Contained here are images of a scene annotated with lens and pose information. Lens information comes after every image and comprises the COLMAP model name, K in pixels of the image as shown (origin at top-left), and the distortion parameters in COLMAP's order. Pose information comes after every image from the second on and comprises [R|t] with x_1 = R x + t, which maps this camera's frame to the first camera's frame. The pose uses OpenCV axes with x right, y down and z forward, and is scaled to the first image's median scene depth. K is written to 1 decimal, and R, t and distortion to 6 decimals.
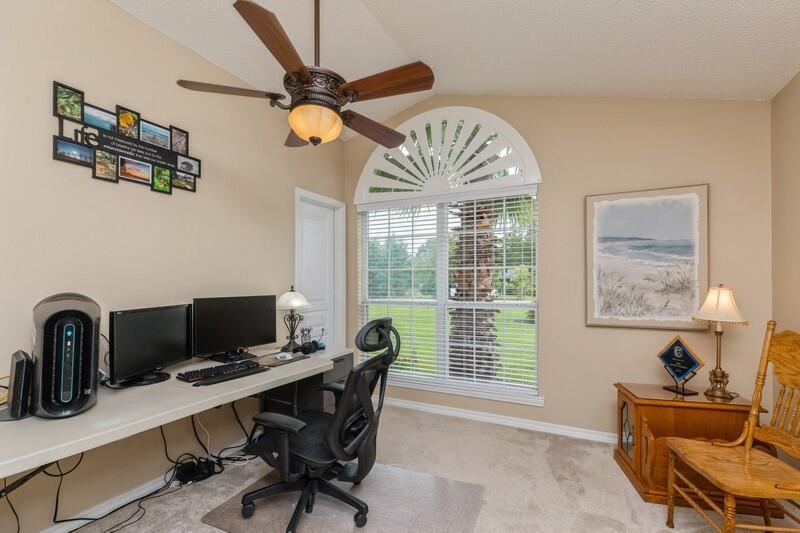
lens RADIAL K [[361.8, 0, 401.0], [0, 361.8, 281.2], [0, 0, 1]] dist [0.002083, 0.000242]
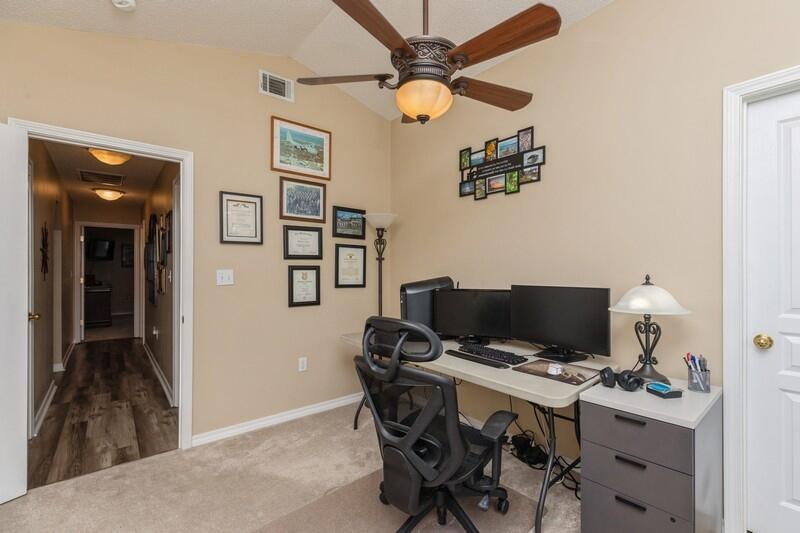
lens RADIAL K [[360.0, 0, 401.6], [0, 360.0, 272.9], [0, 0, 1]] dist [0.002808, 0.000351]
pose [[-0.403058, 0.006593, -0.915151, 0.553774], [0.003006, 0.999978, 0.005880, 0.004439], [0.915170, -0.000381, -0.403069, 1.147983]]
